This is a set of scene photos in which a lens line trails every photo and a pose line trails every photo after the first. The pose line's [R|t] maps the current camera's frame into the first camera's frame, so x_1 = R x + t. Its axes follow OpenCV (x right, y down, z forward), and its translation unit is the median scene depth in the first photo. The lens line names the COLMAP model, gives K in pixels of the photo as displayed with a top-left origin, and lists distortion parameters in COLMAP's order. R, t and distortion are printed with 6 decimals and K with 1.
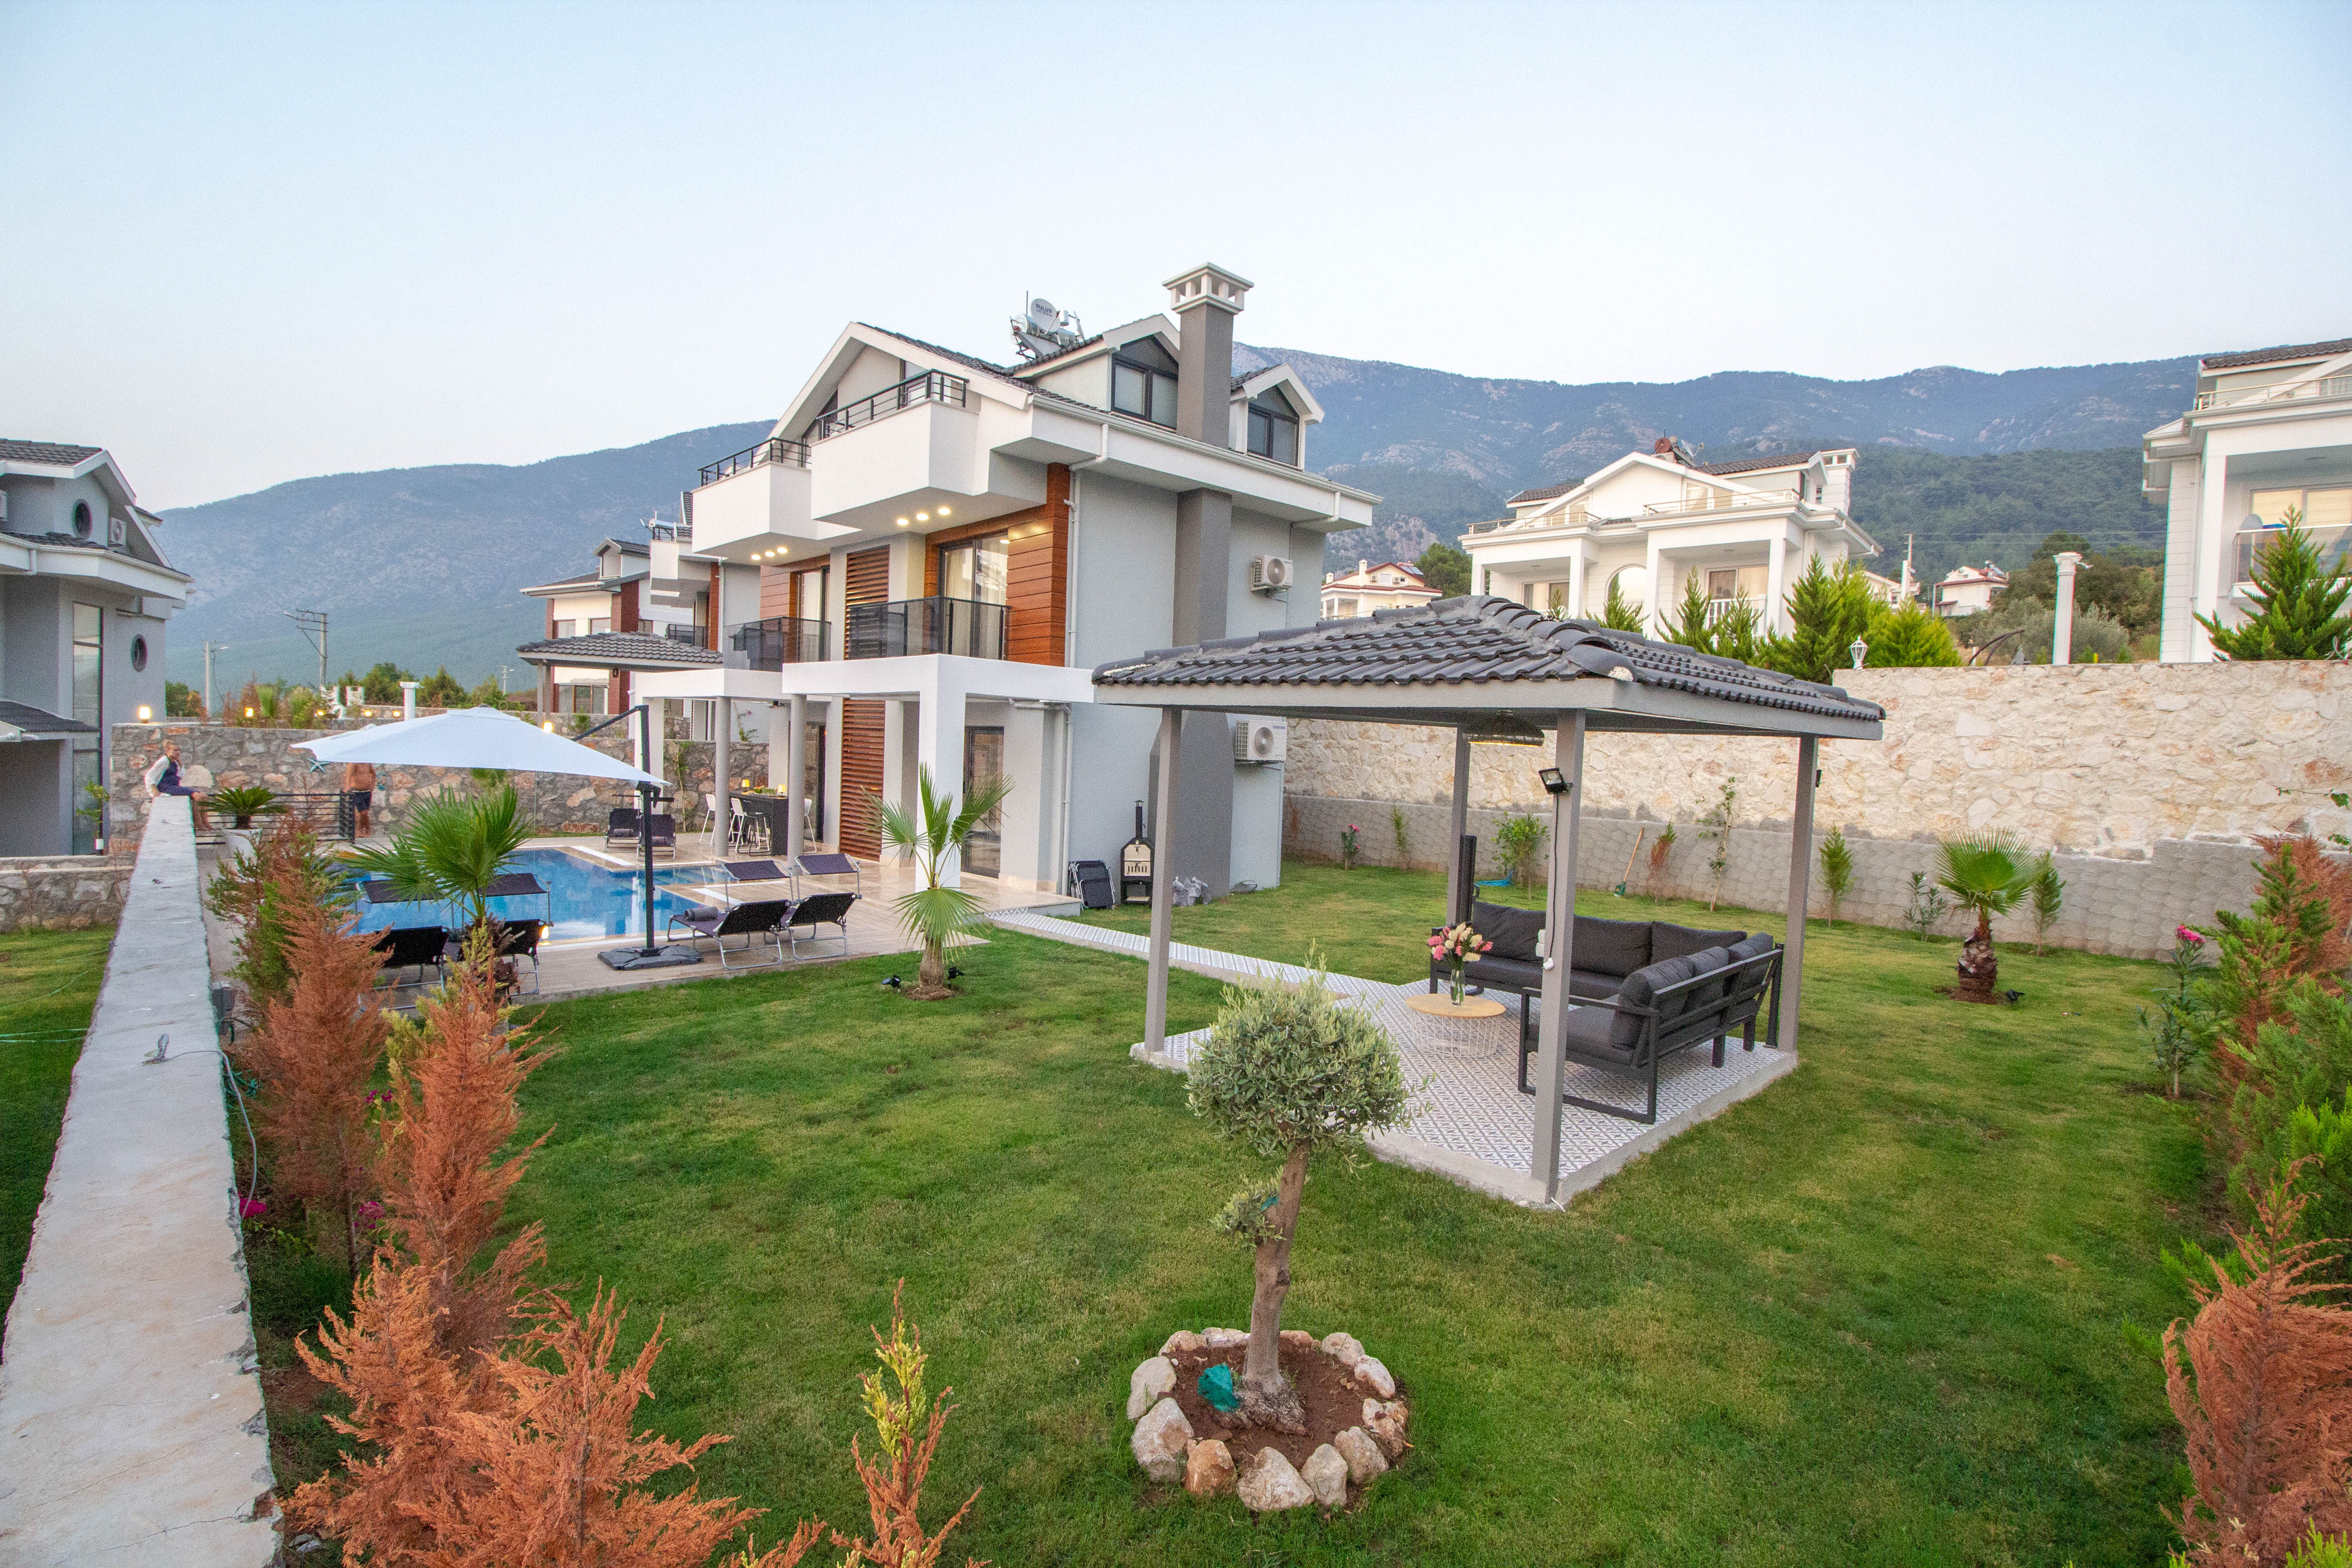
lens RADIAL K [[1083.1, 0, 1176.0], [0, 1083.1, 784.0], [0, 0, 1]] dist [-0.000915, -0.015047]
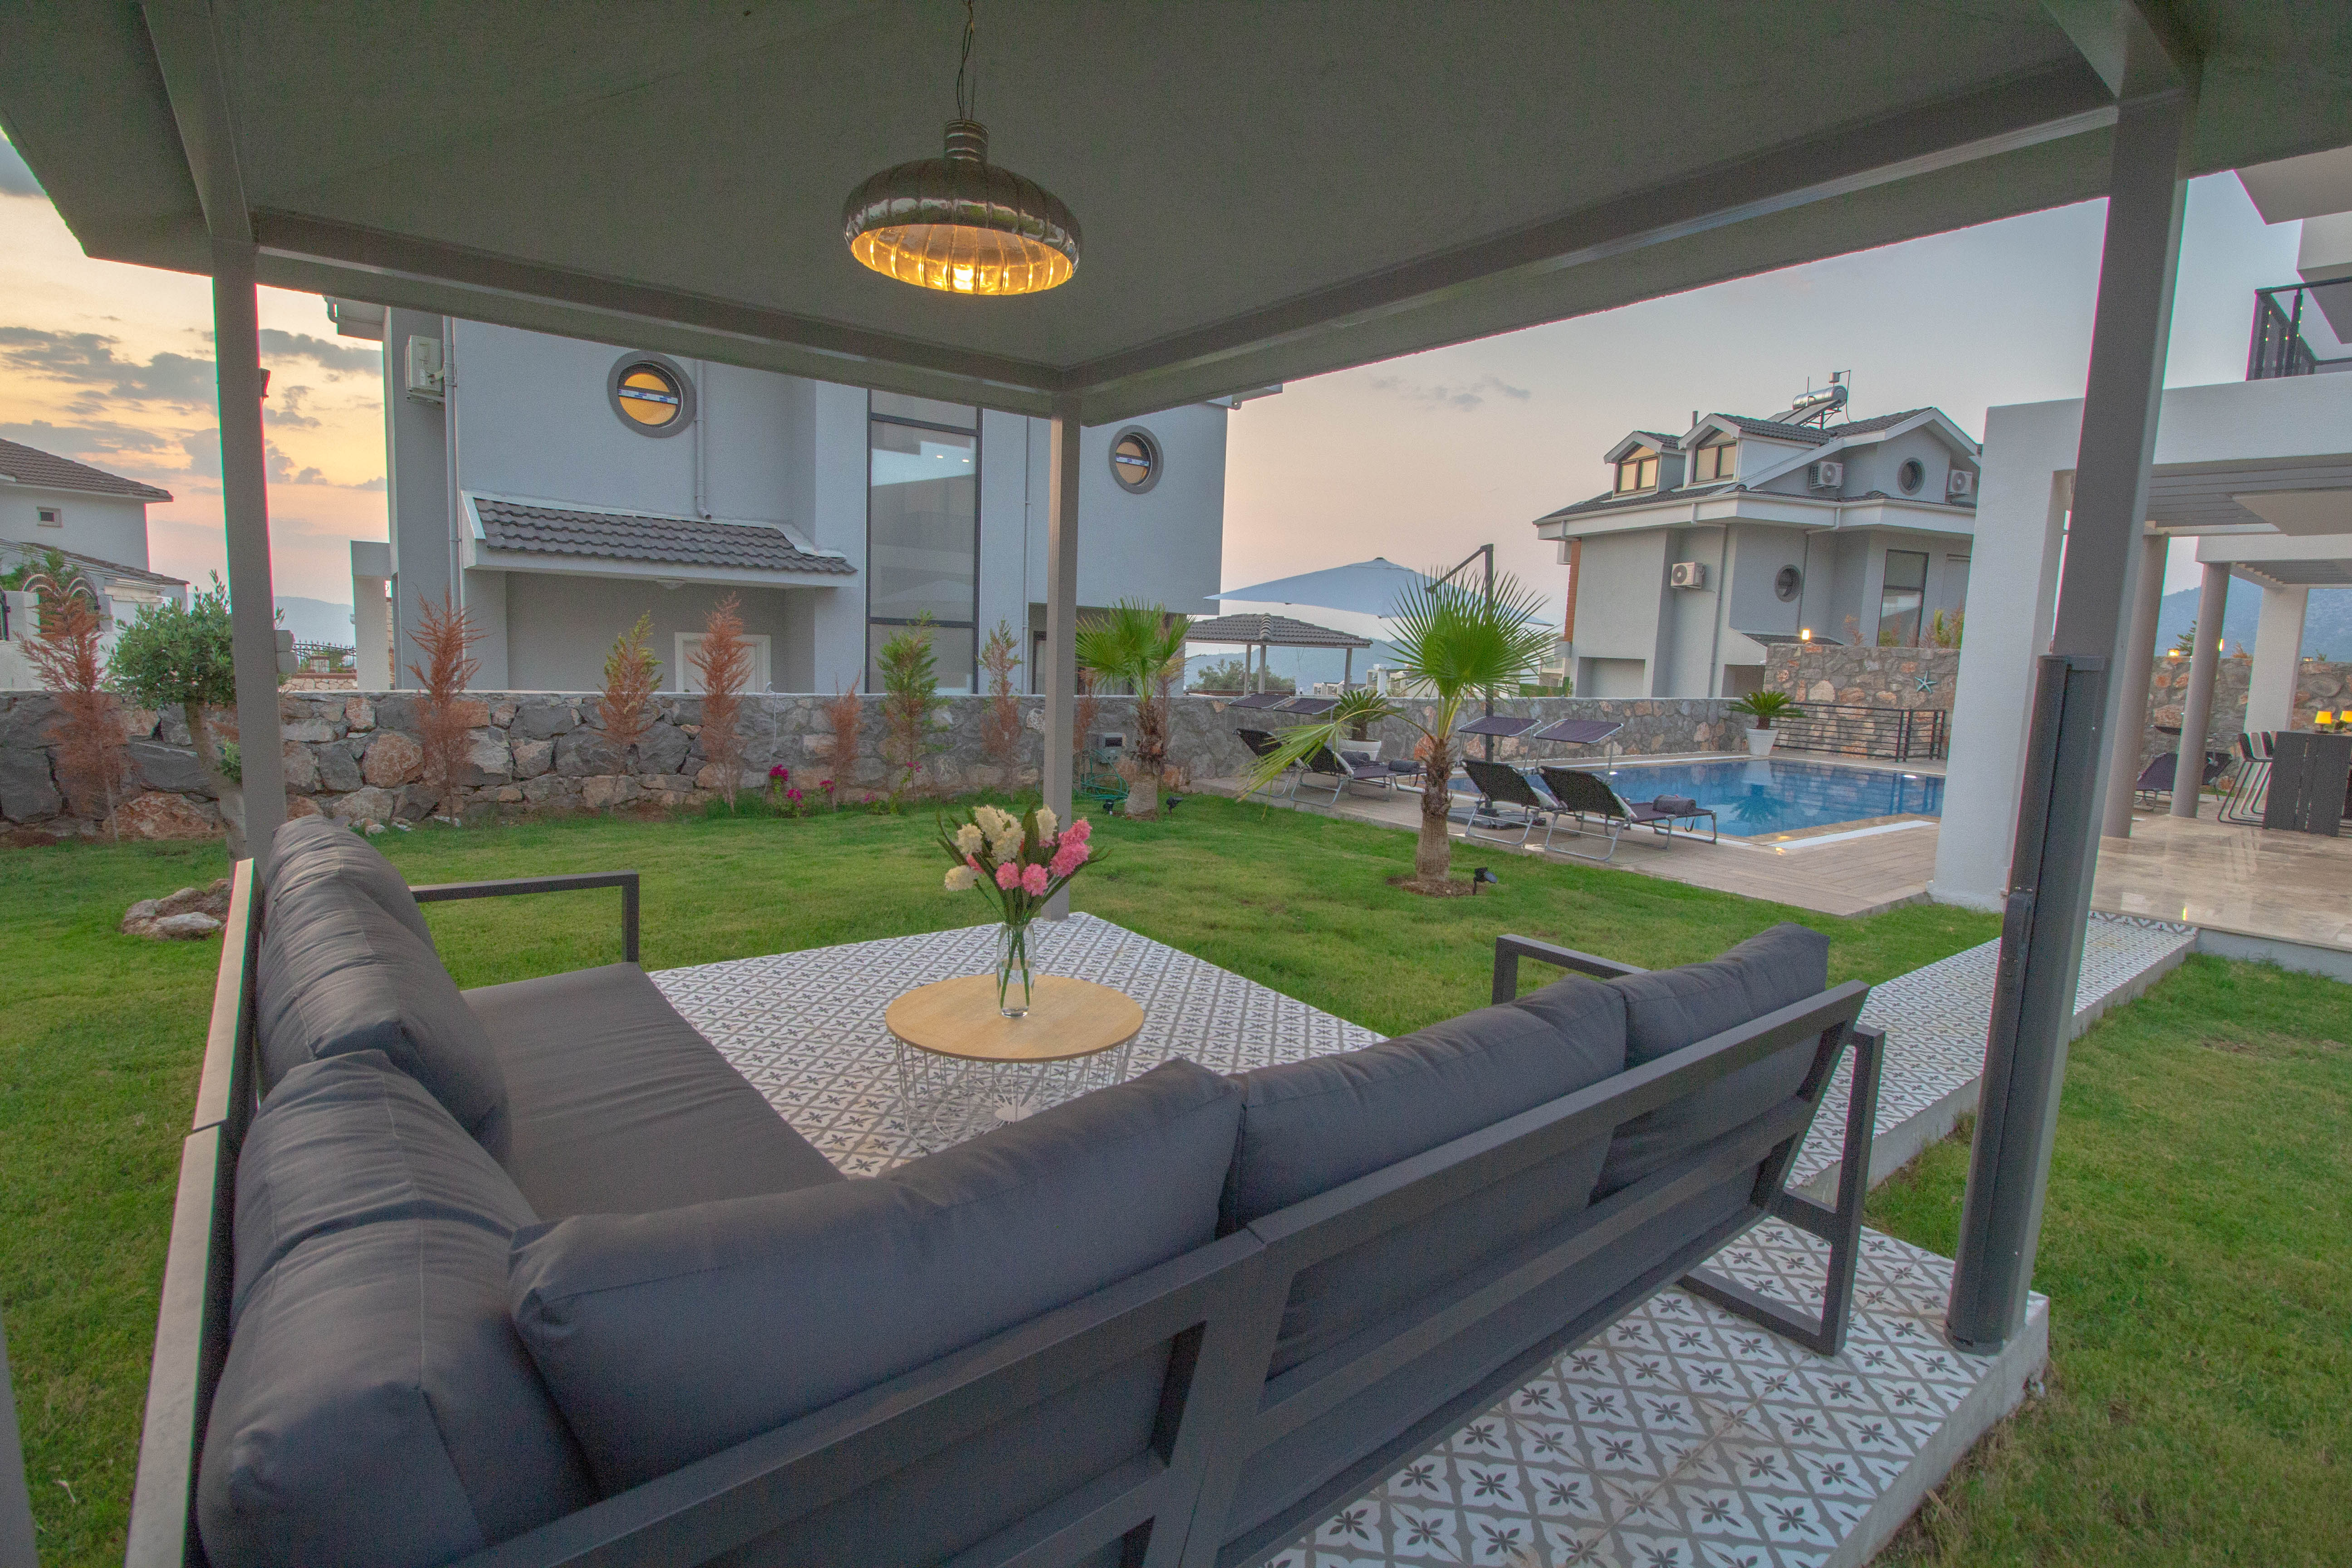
lens RADIAL K [[1083.1, 0, 1176.0], [0, 1083.1, 784.0], [0, 0, 1]] dist [-0.000915, -0.015047]
pose [[-0.125858, 0.085502, -0.988357, 0.209284], [-0.083628, 0.991818, 0.096451, 0.027623], [0.988517, 0.094793, -0.117678, 0.368974]]
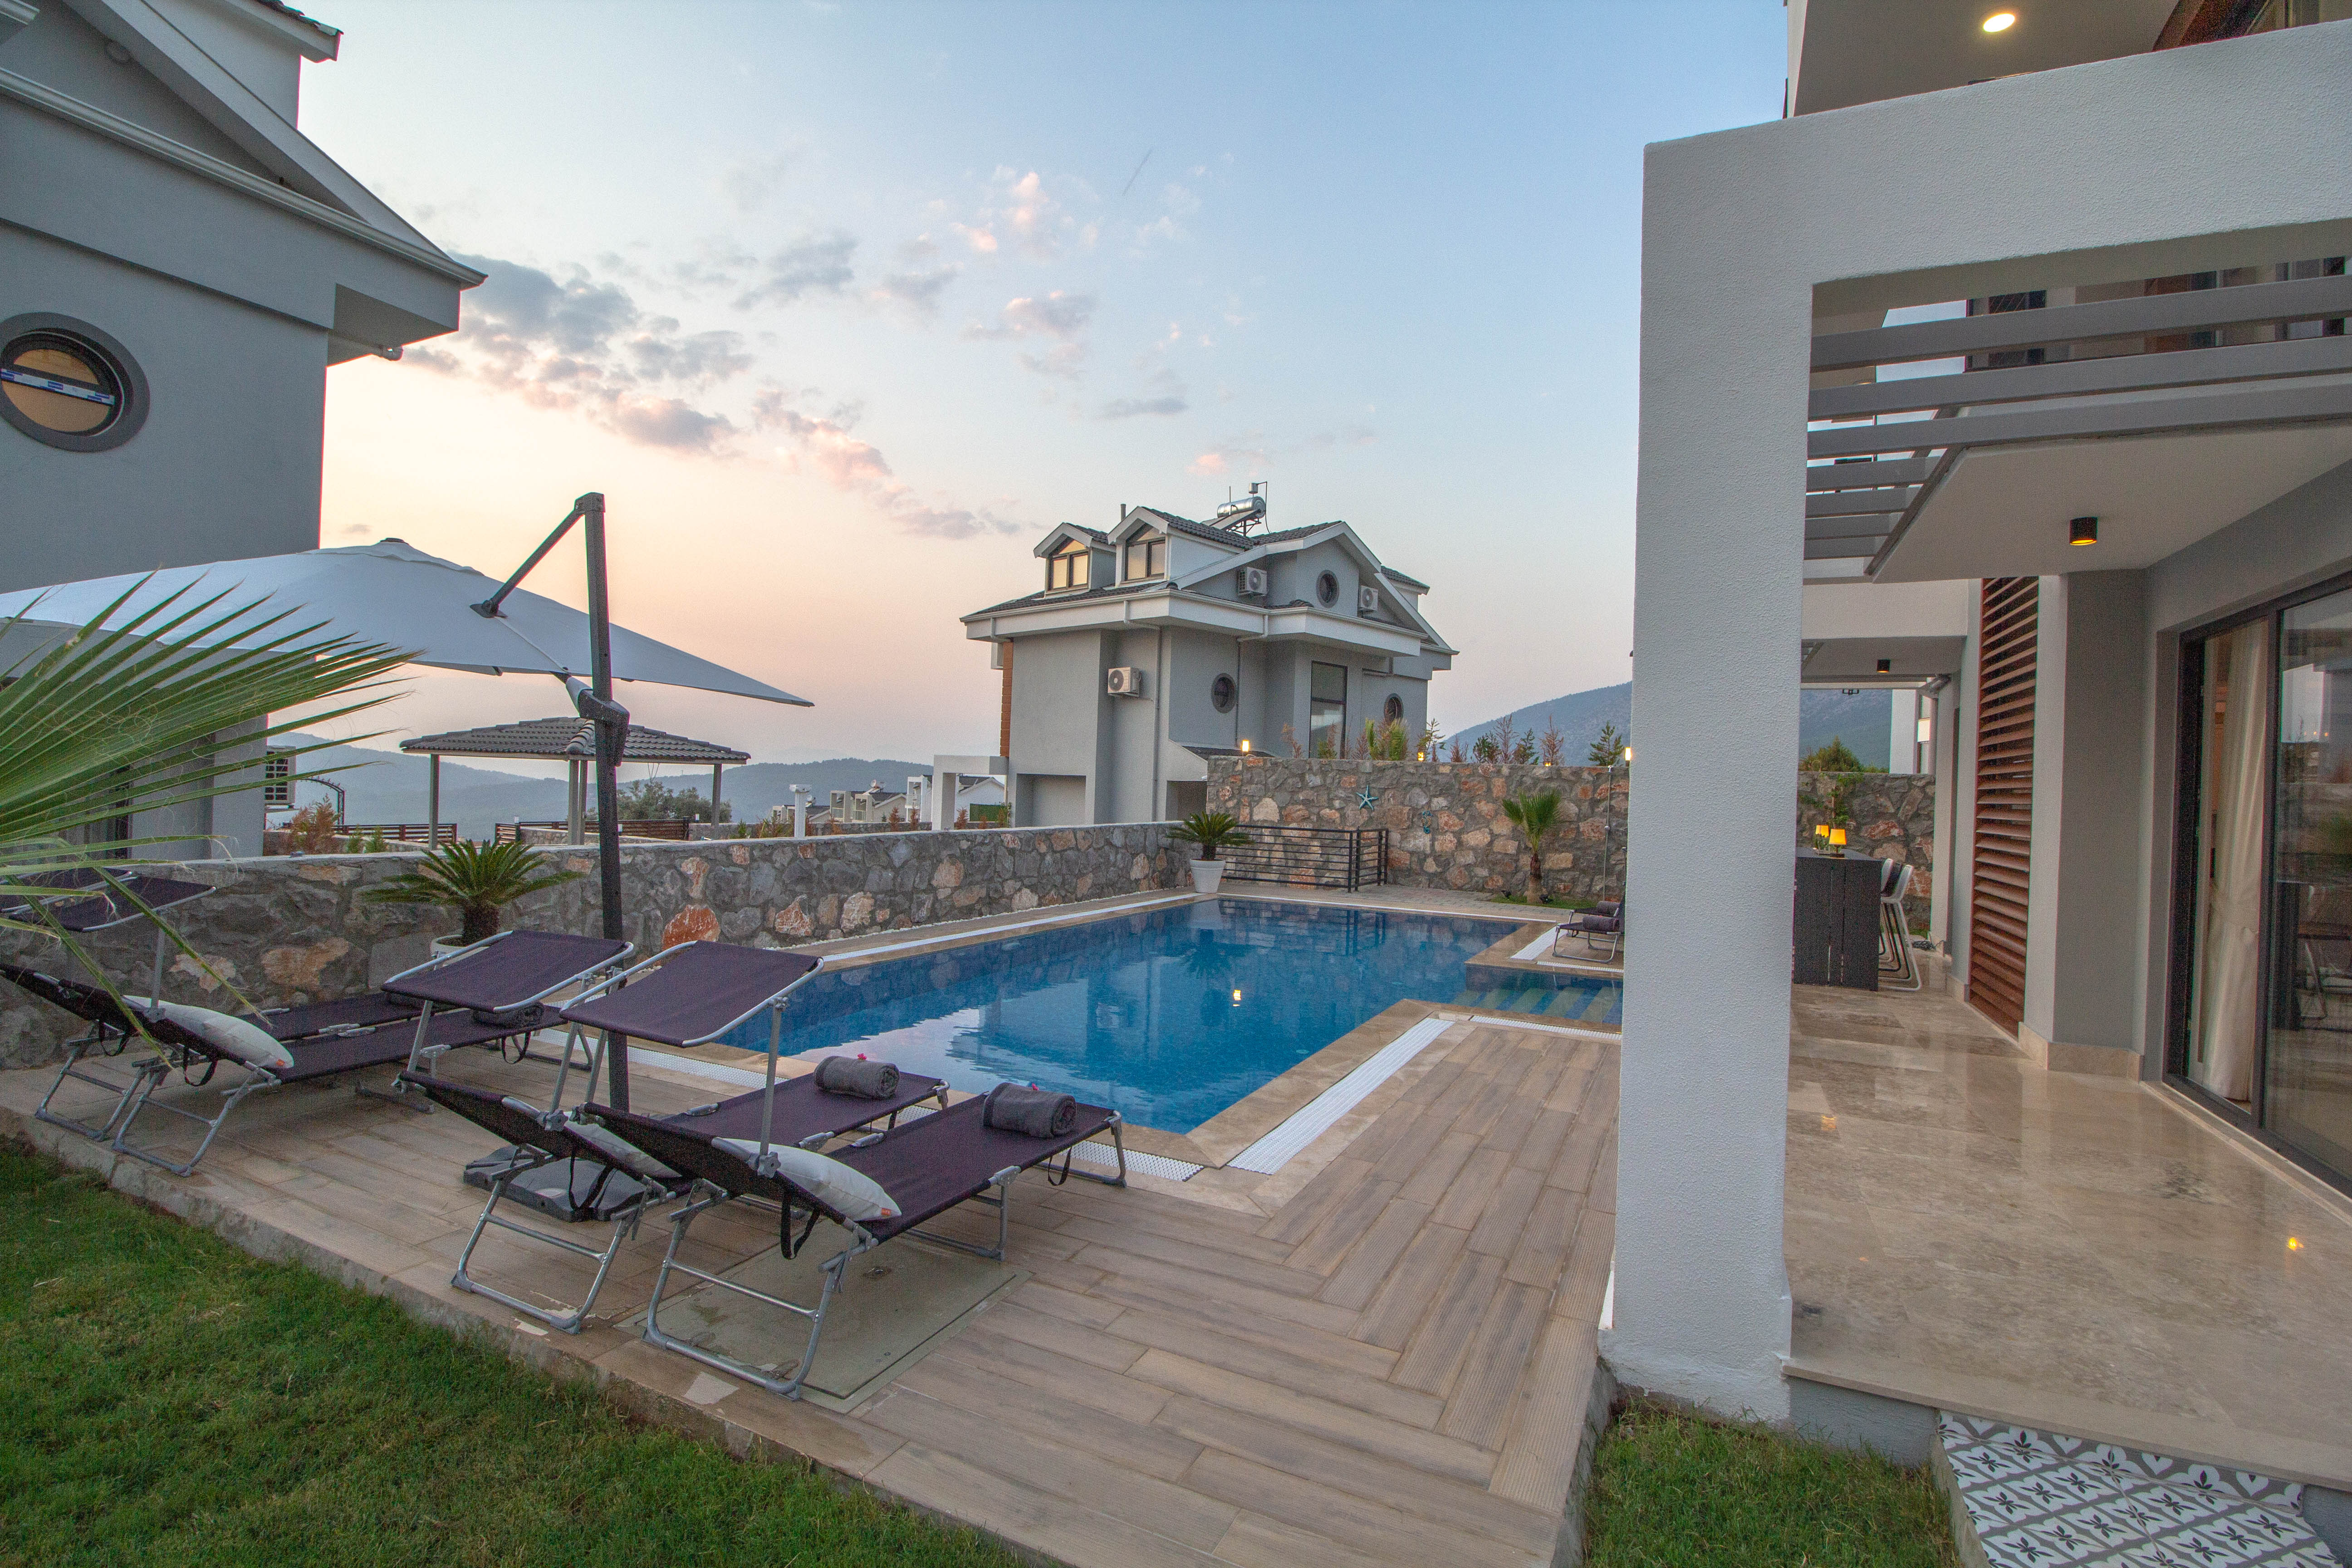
lens RADIAL K [[1083.1, 0, 1176.0], [0, 1083.1, 784.0], [0, 0, 1]] dist [-0.000915, -0.015047]
pose [[0.332902, -0.023852, -0.942660, -0.020110], [-0.059796, 0.997134, -0.046348, 0.015110], [0.941064, 0.071797, 0.330521, 0.458996]]
